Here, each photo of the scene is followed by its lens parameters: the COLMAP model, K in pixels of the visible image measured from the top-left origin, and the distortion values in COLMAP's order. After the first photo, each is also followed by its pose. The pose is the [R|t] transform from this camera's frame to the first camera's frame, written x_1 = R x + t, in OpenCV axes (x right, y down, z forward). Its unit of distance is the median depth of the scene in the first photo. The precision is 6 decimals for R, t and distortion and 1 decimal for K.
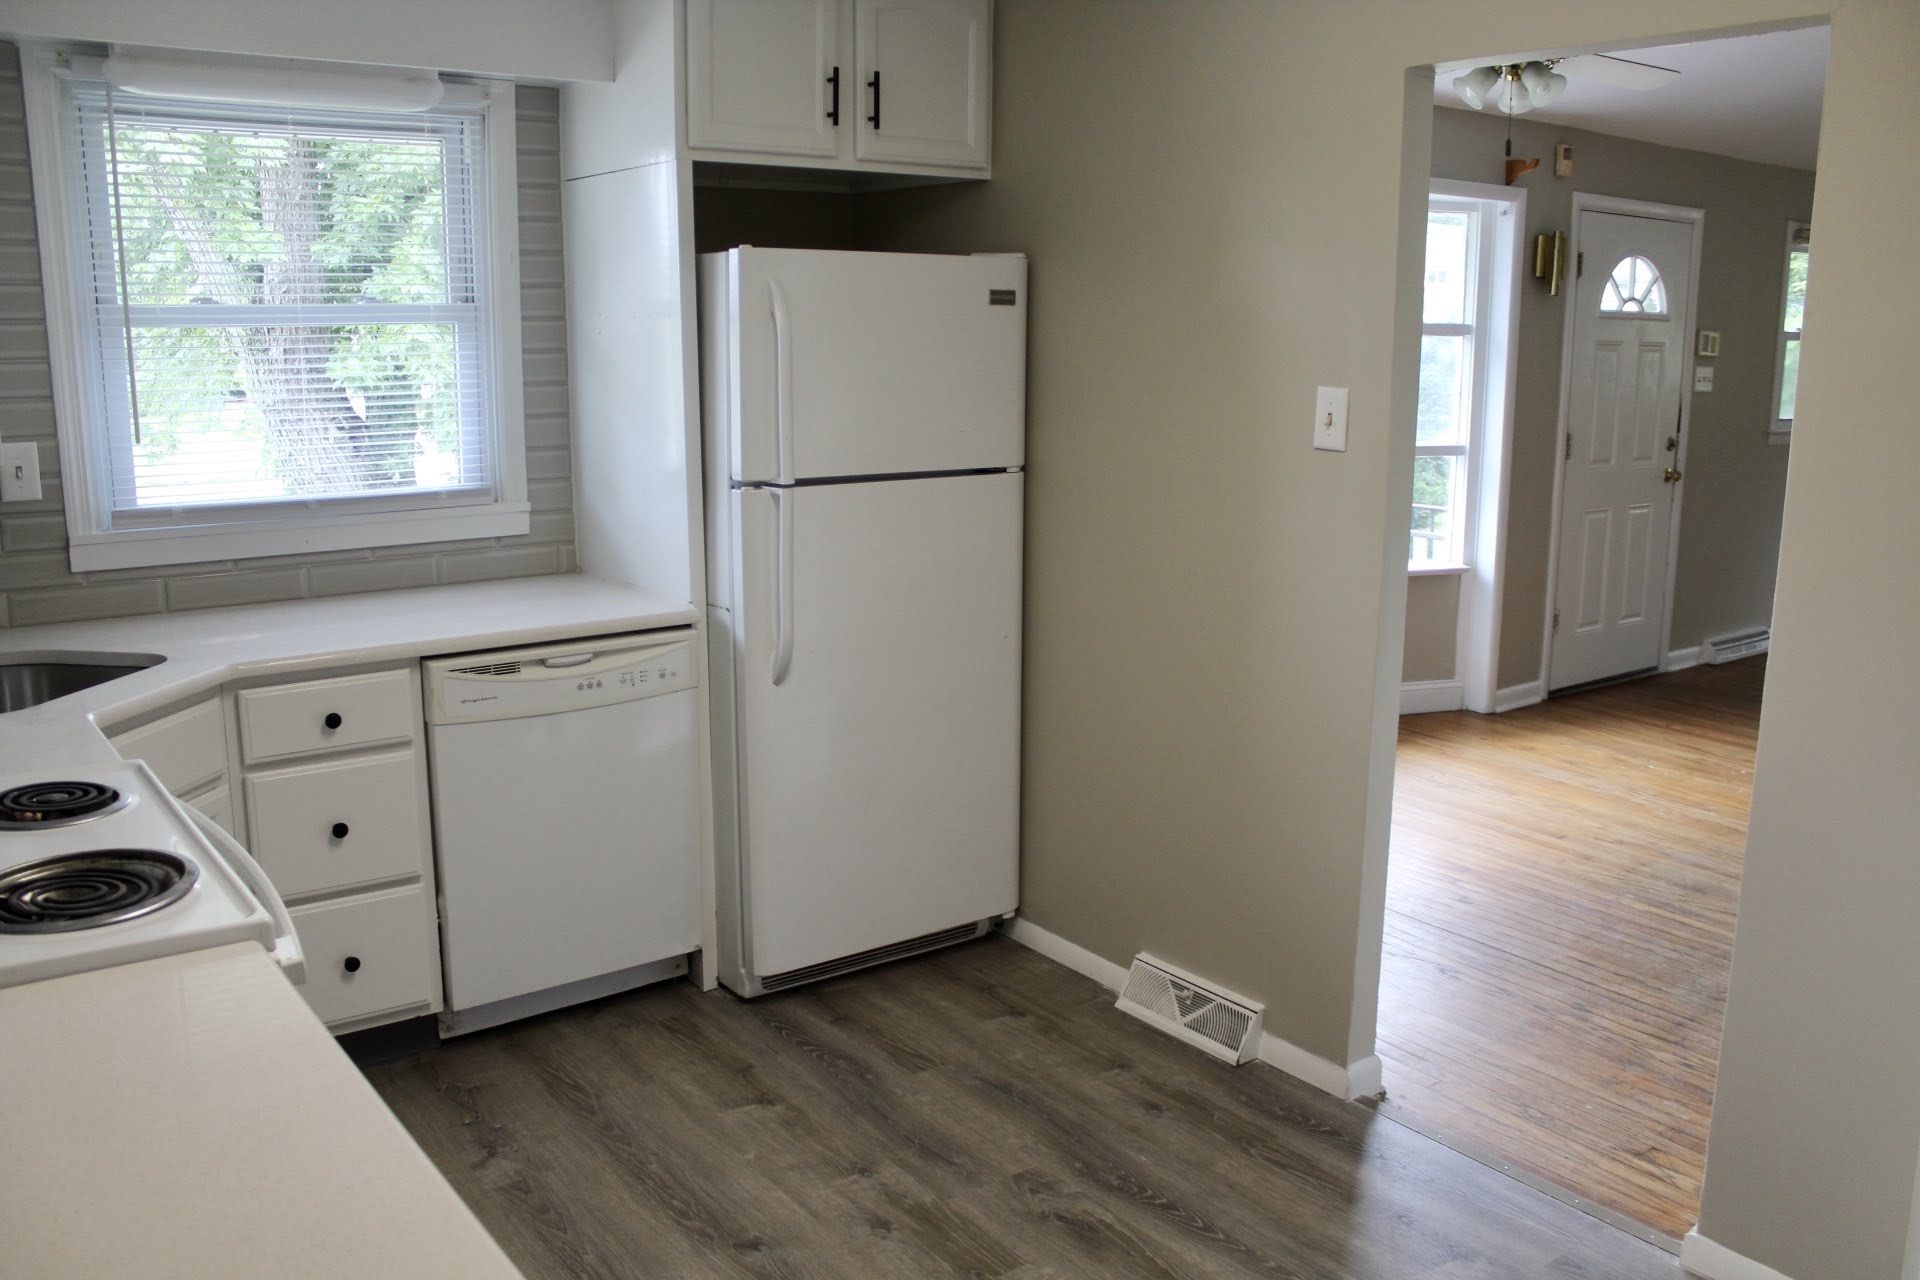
lens RADIAL K [[1590.4, 0, 959.9], [0, 1590.4, 640.4], [0, 0, 1]] dist [-0.096684, 0.008527]
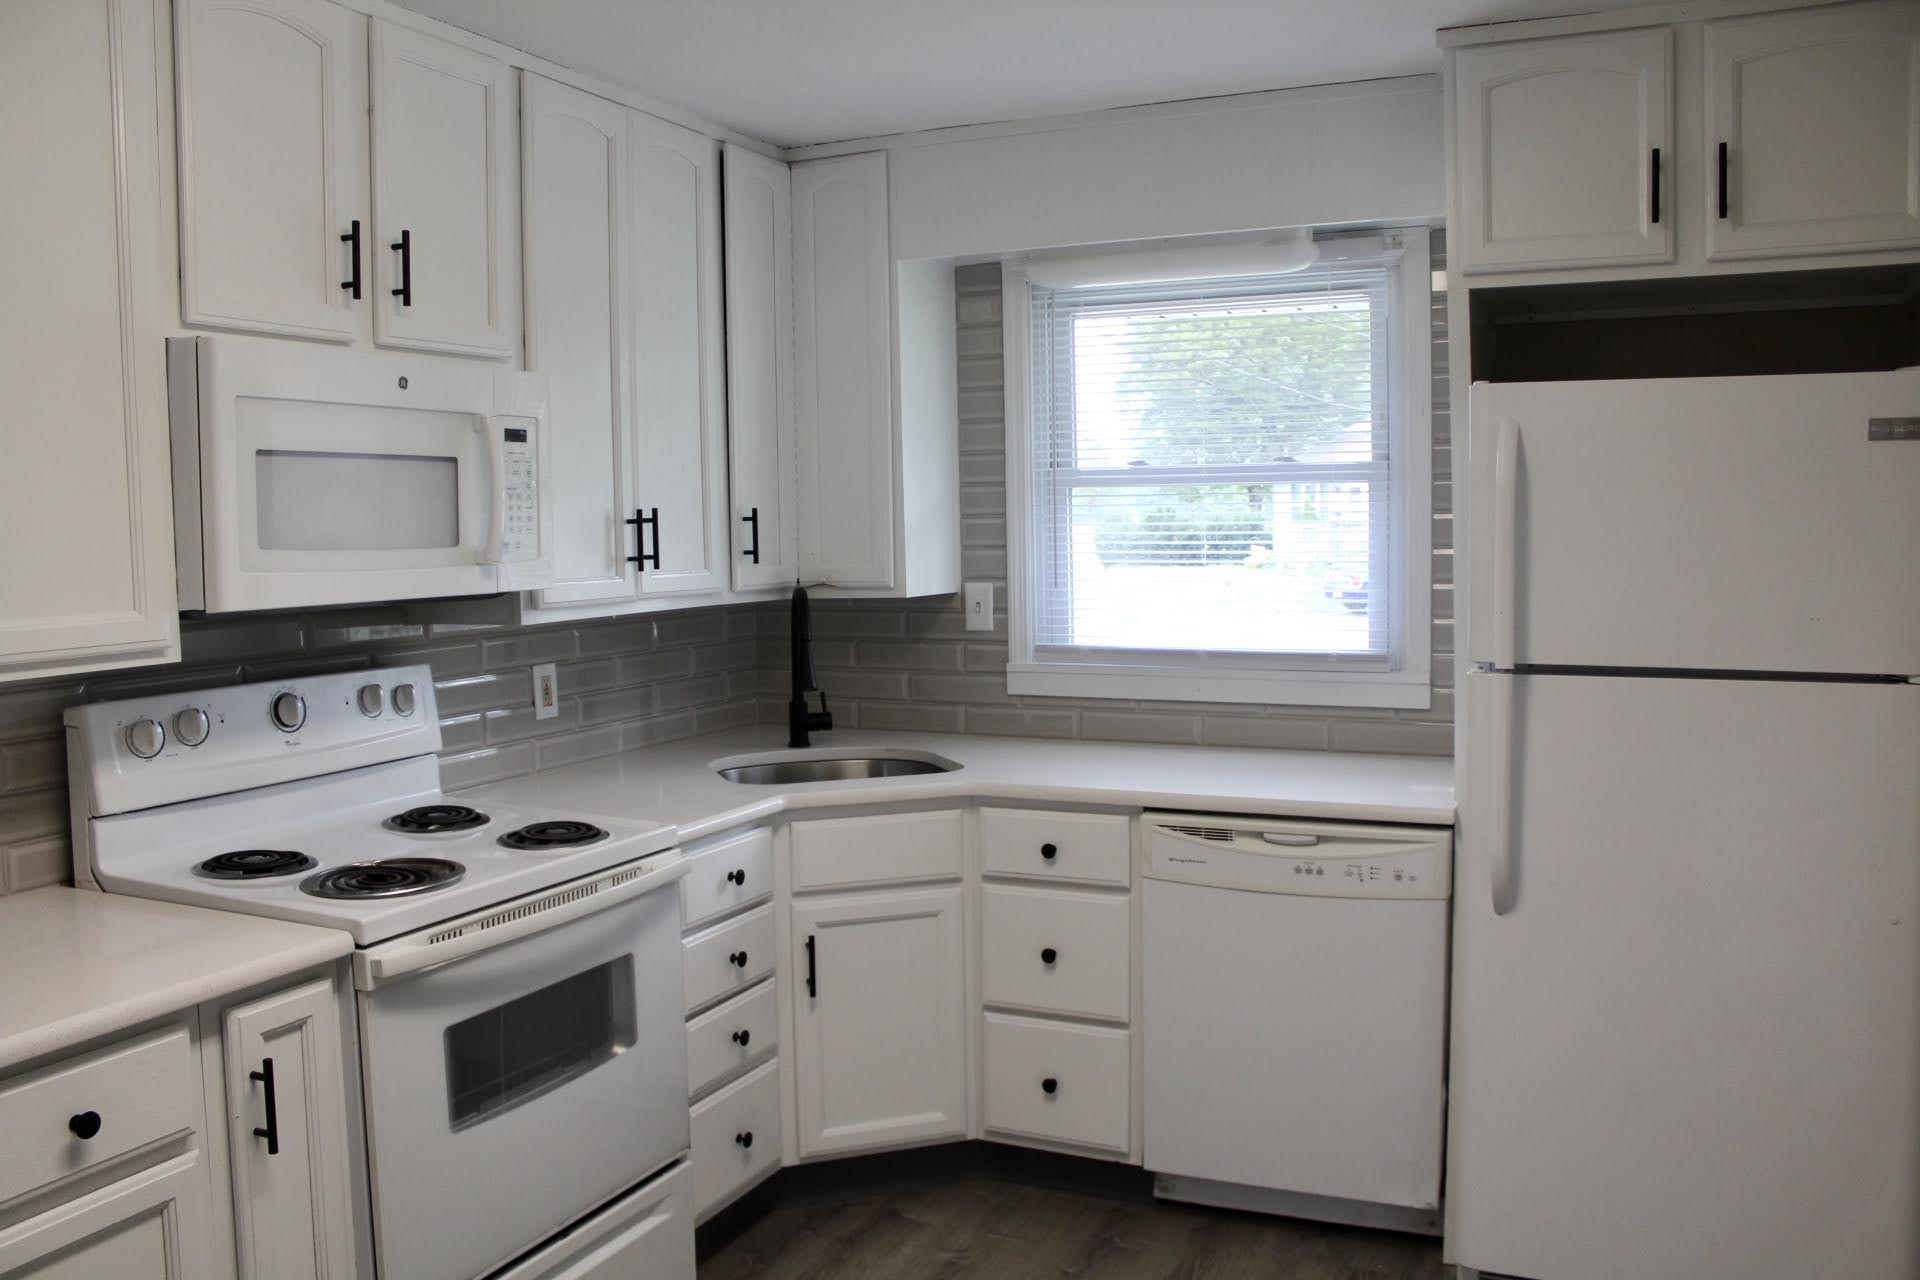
lens RADIAL K [[1590.4, 0, 961.3], [0, 1590.4, 642.6], [0, 0, 1]] dist [-0.096684, 0.008527]
pose [[0.476332, 0.058329, -0.877329, 0.464044], [-0.152876, 0.988094, -0.017308, -0.055371], [0.865874, 0.142367, 0.479578, 0.371804]]
